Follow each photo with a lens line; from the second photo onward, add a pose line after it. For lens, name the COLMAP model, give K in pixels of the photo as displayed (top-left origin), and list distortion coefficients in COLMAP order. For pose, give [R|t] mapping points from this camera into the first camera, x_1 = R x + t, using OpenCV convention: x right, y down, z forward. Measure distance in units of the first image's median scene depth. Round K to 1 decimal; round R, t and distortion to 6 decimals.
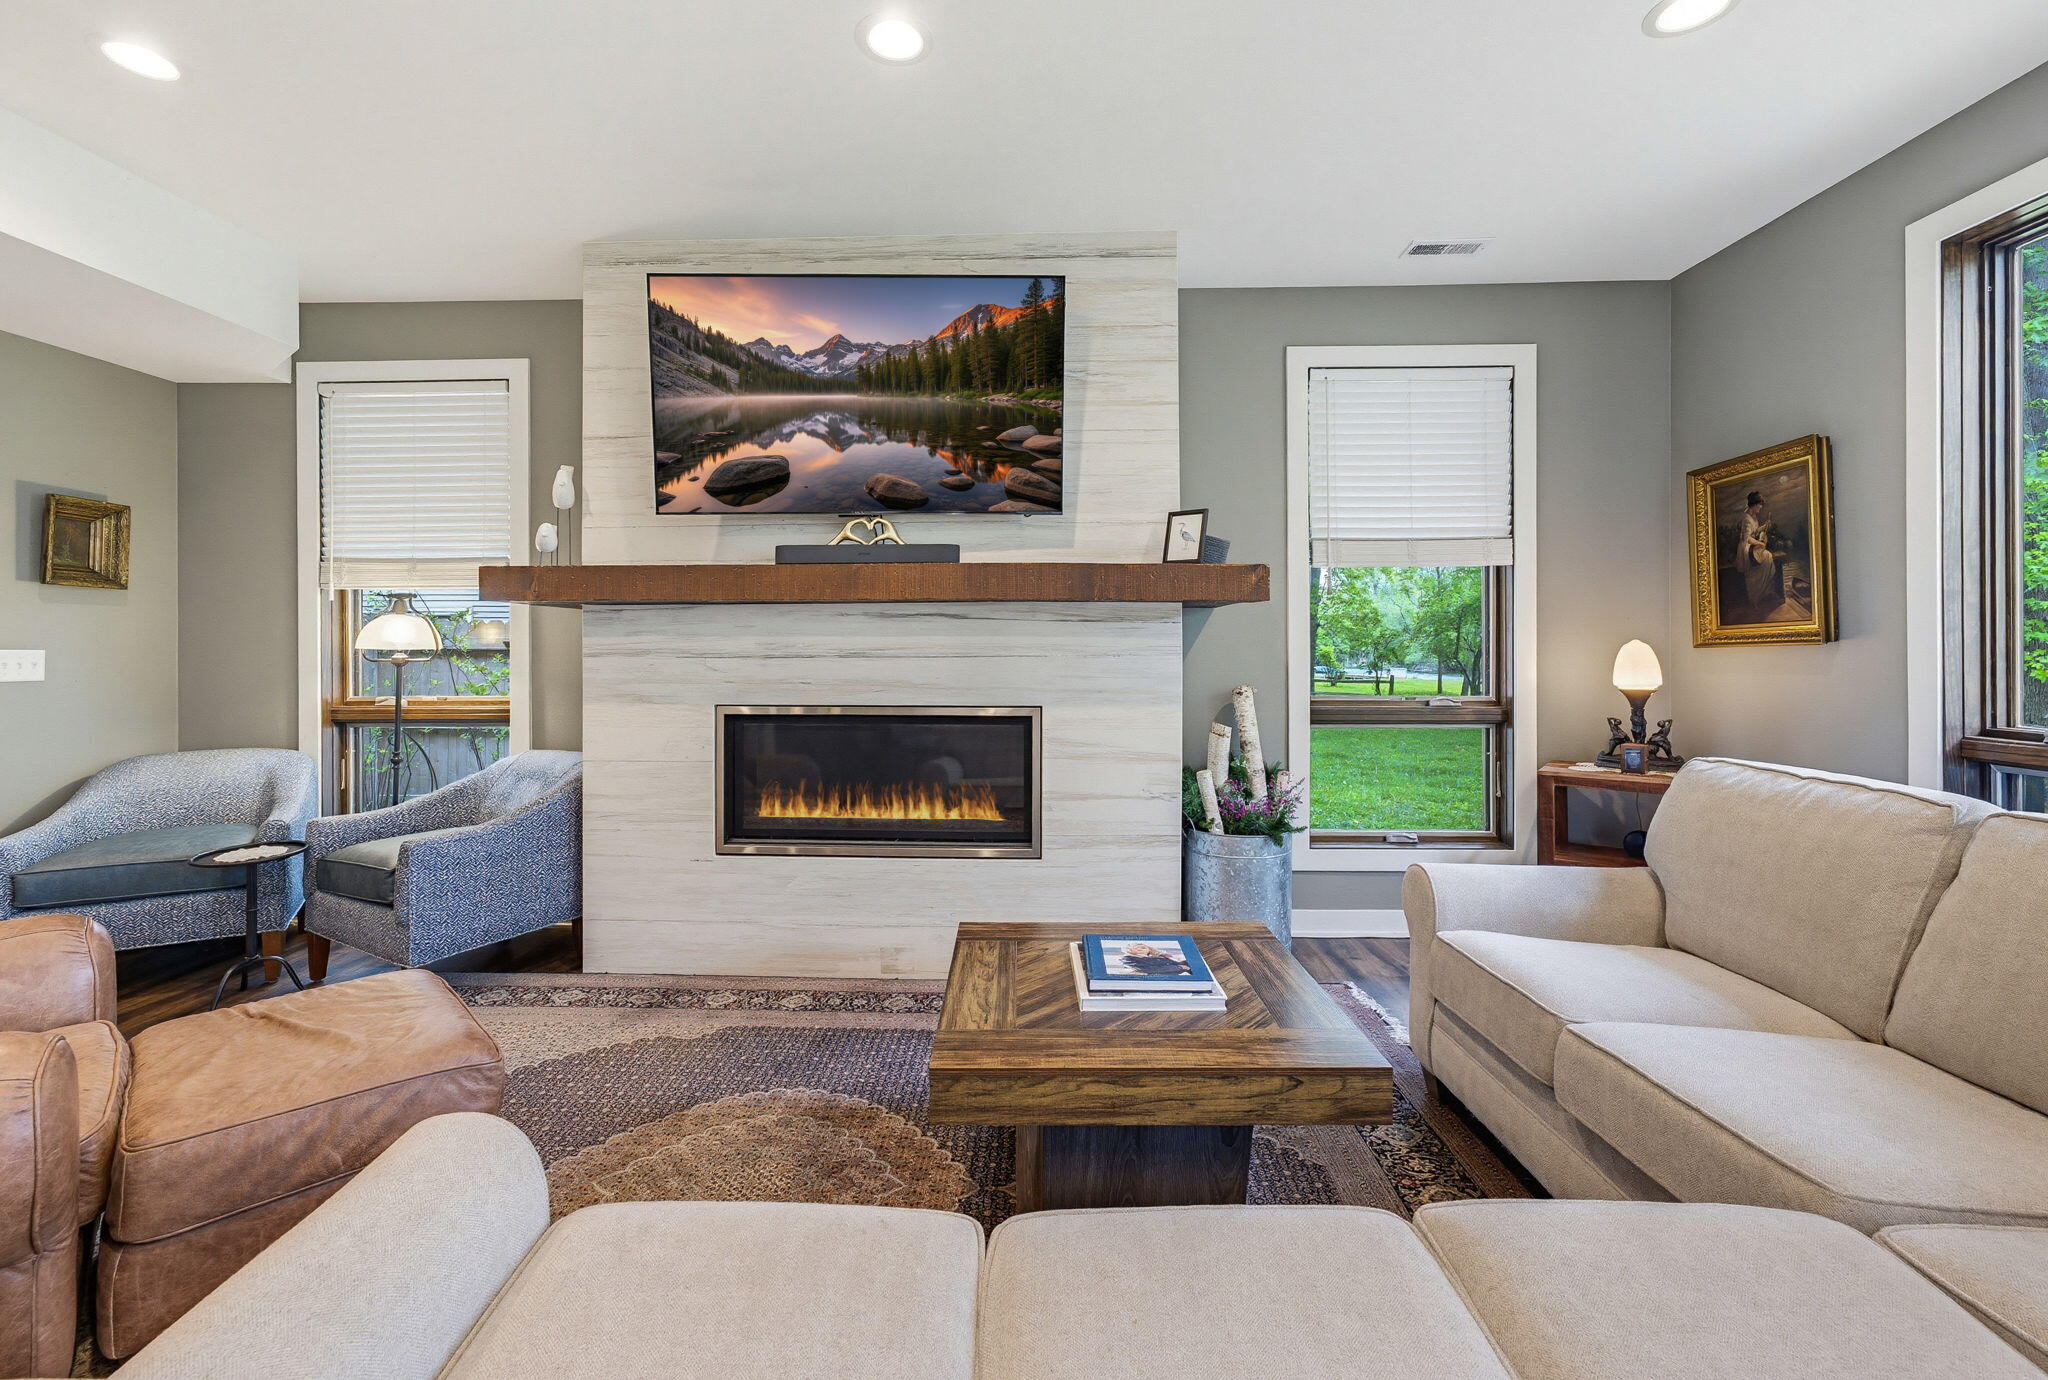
lens RADIAL K [[834.0, 0, 1004.7], [0, 834.0, 639.3], [0, 0, 1]] dist [-0.009482, -0.000075]
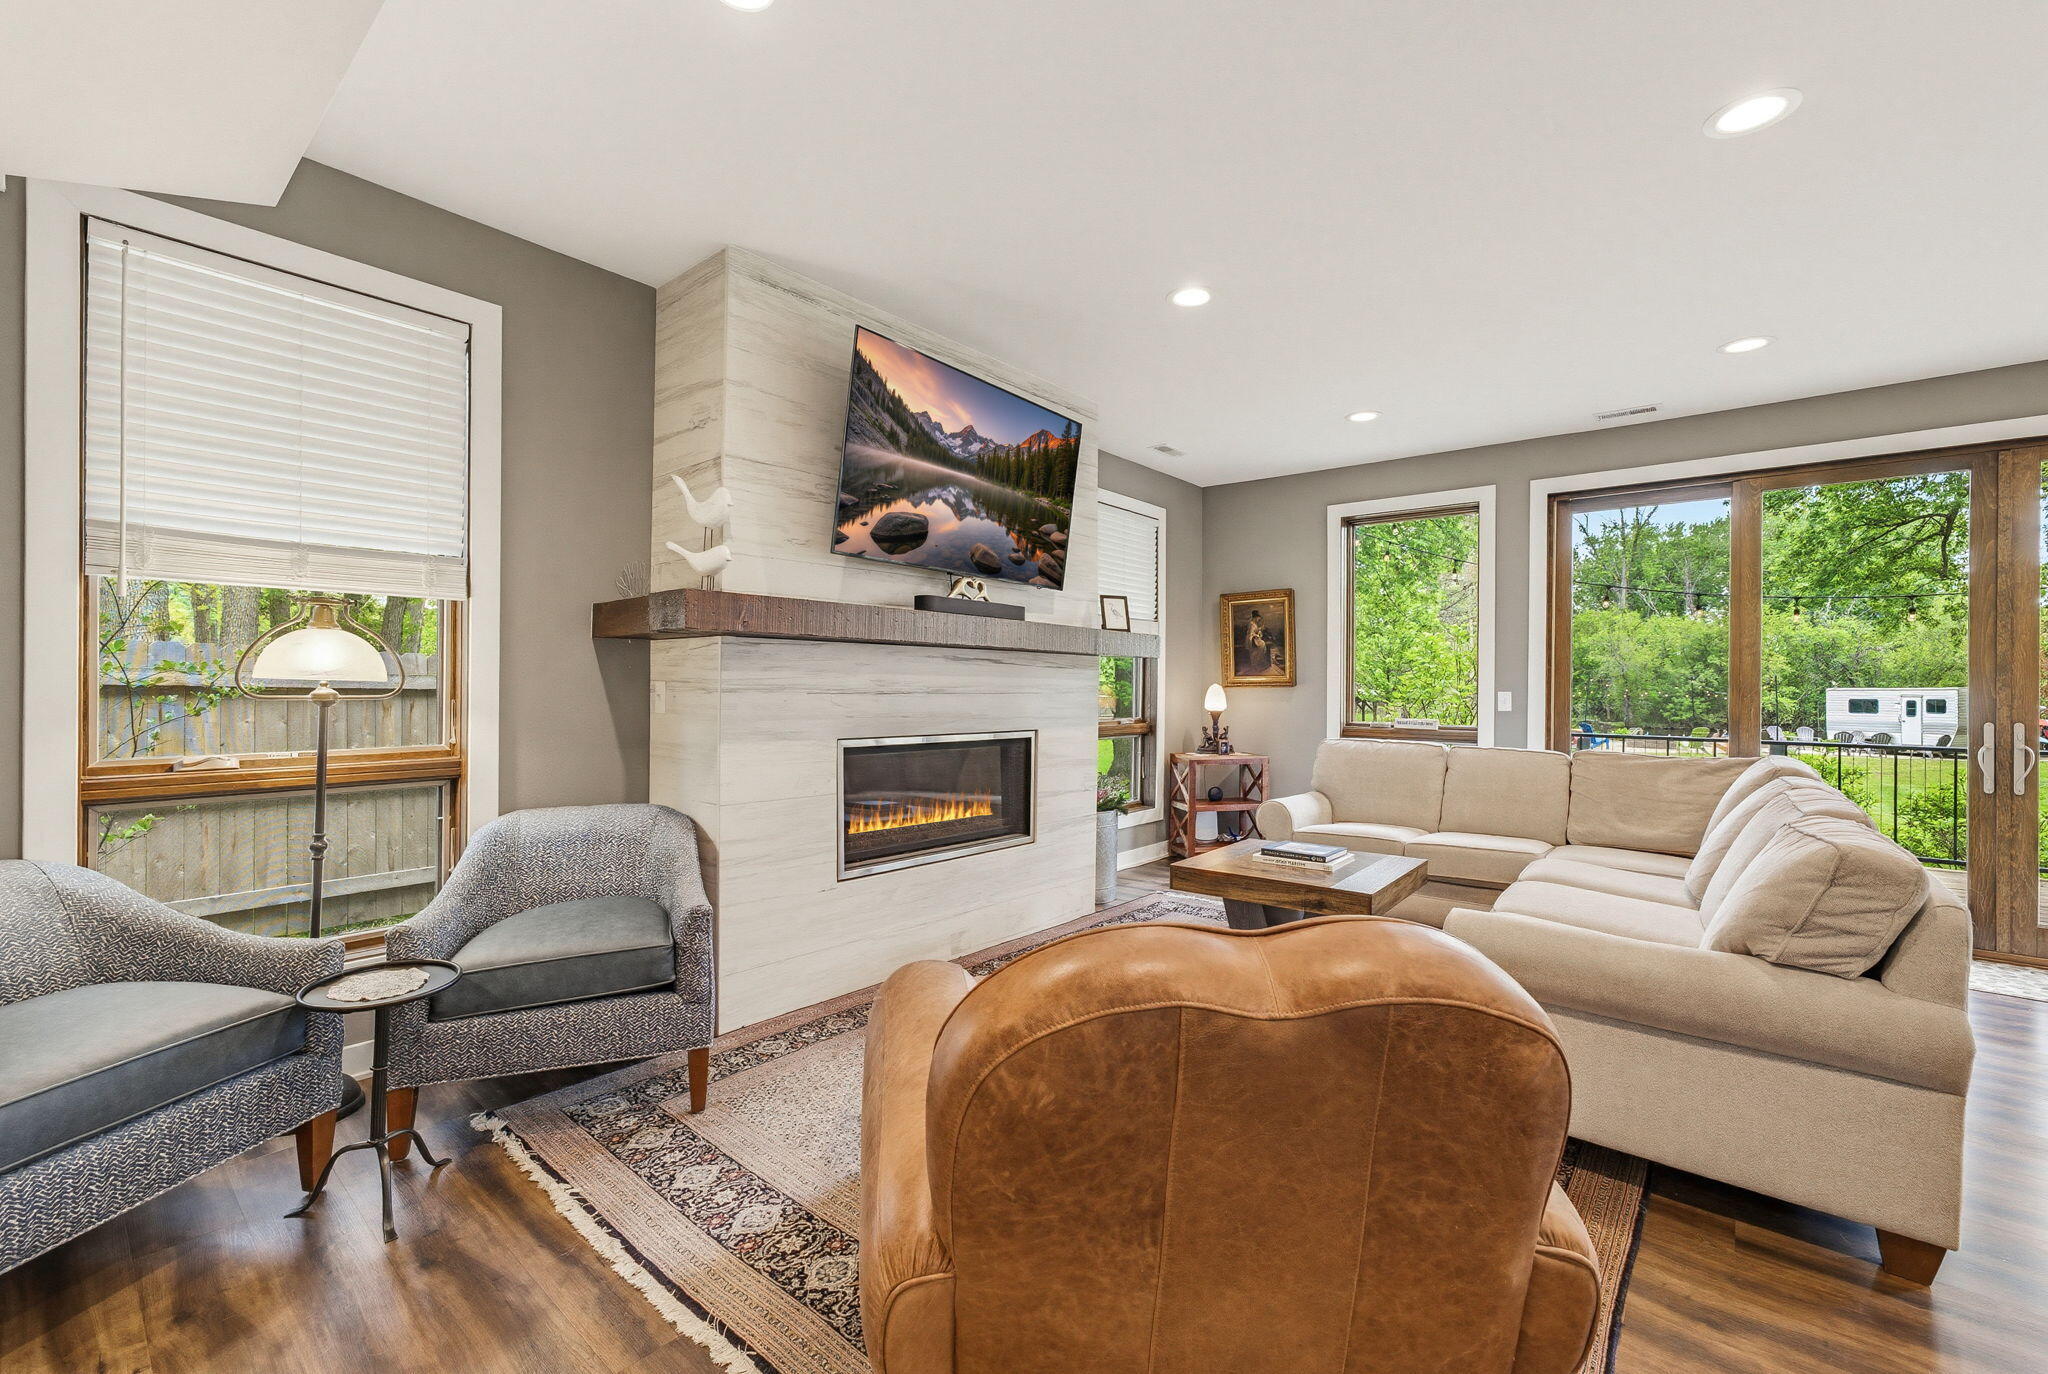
lens RADIAL K [[853.9, 0, 975.7], [0, 853.9, 683.1], [0, 0, 1]] dist [-0.011894, 0.000265]
pose [[0.644187, 0.009537, 0.764809, -1.106062], [-0.015424, 0.999881, 0.000523, 0.006431], [-0.764713, -0.012133, 0.644257, 0.189670]]
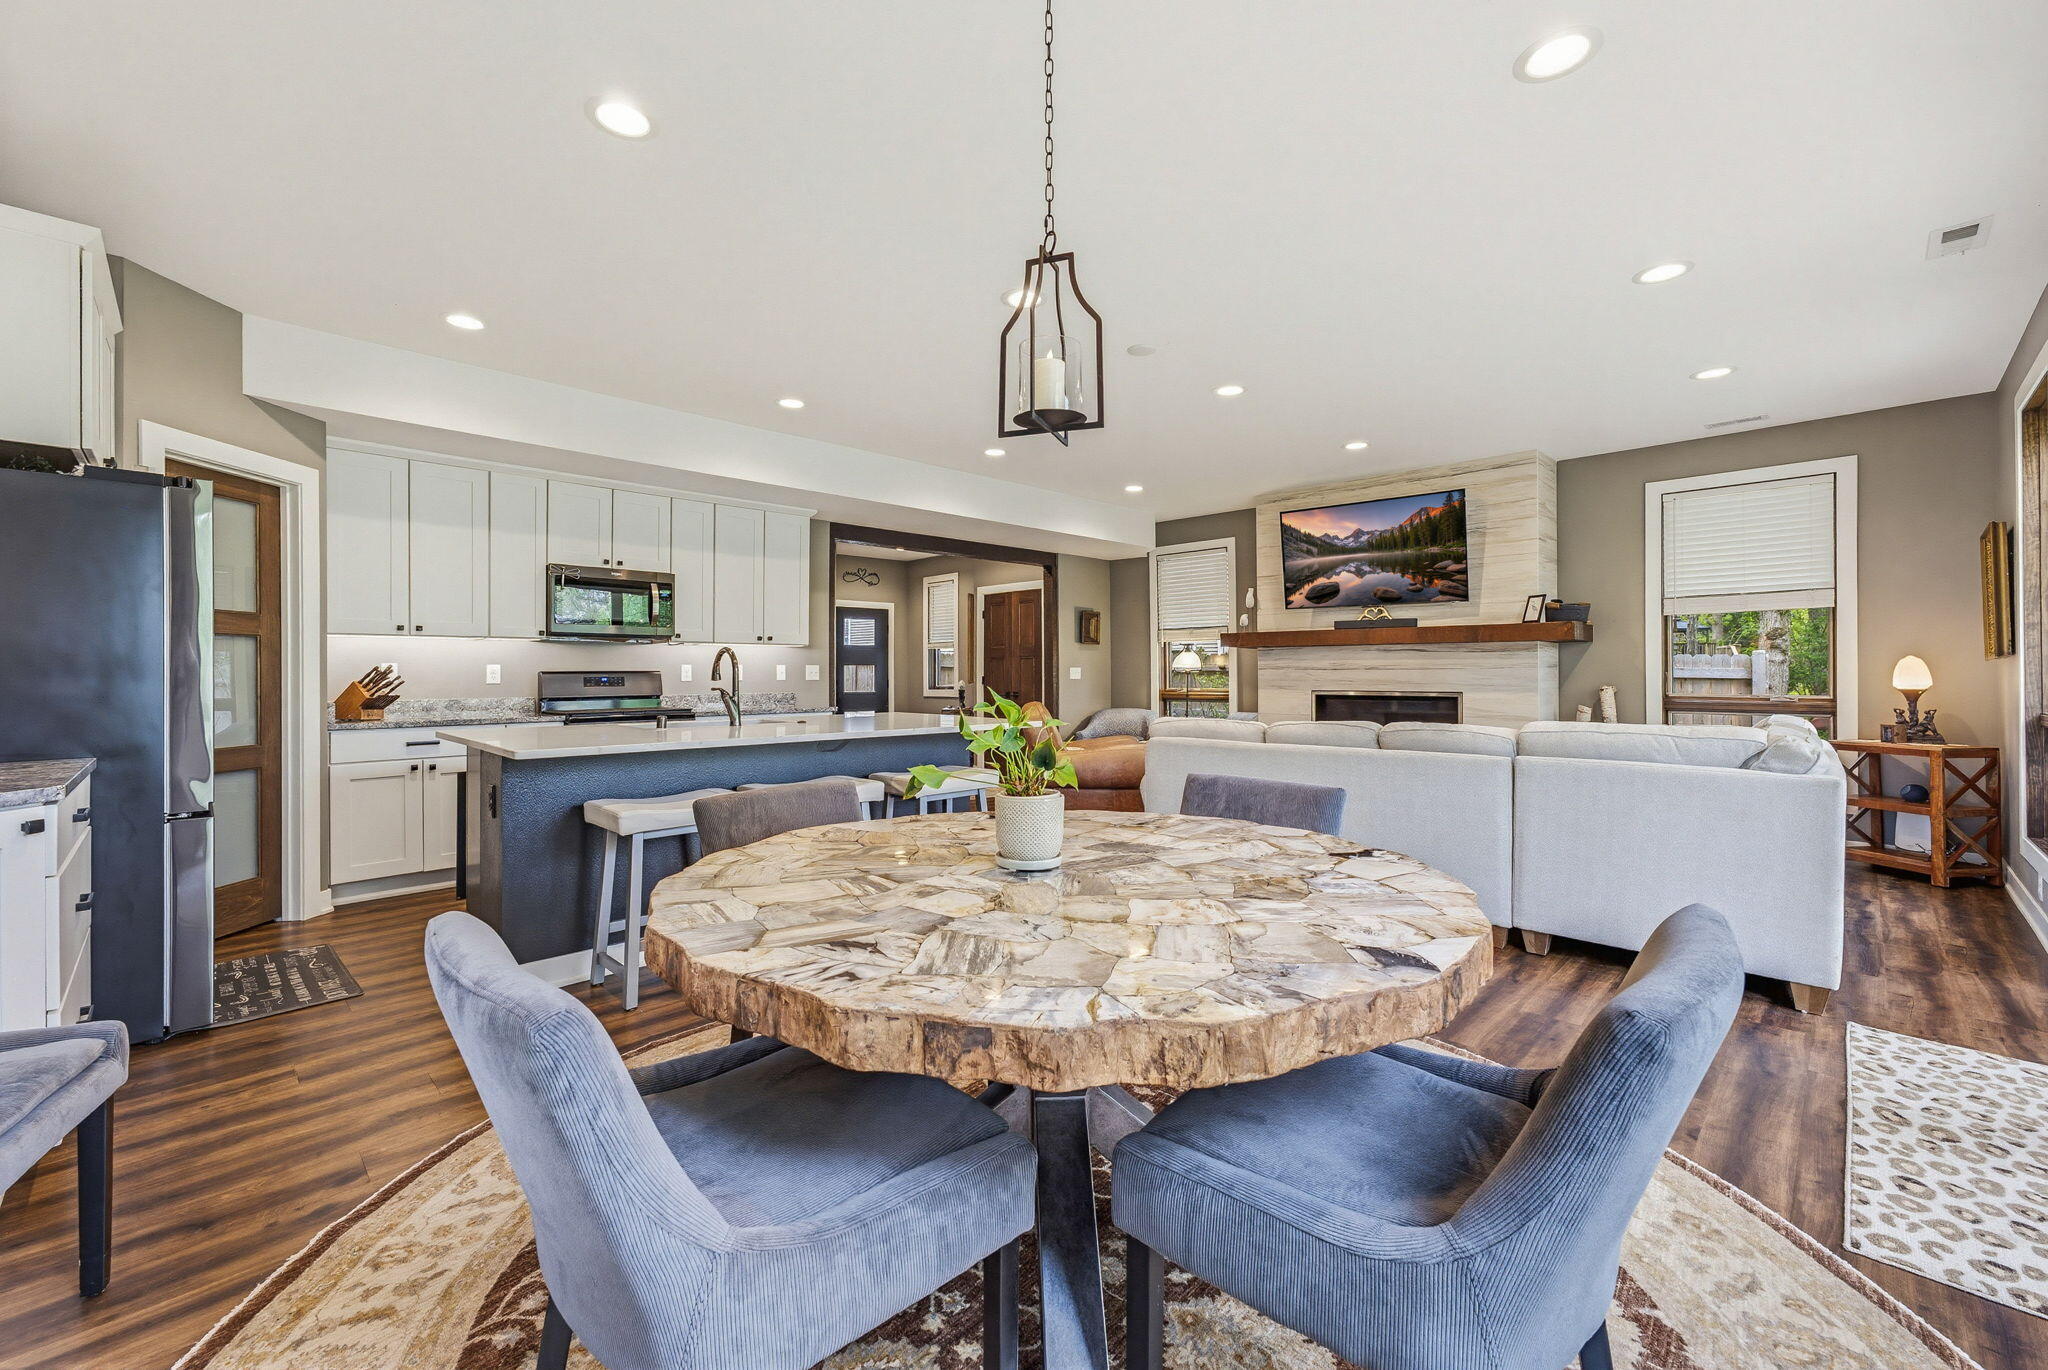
lens RADIAL K [[839.5, 0, 1027.5], [0, 839.5, 649.6], [0, 0, 1]] dist [0.000108, 0.000132]
pose [[0.730057, -0.019290, -0.683114, 0.690608], [0.001676, 0.999649, -0.026438, 0.027306], [0.683384, 0.018156, 0.729833, -1.274331]]
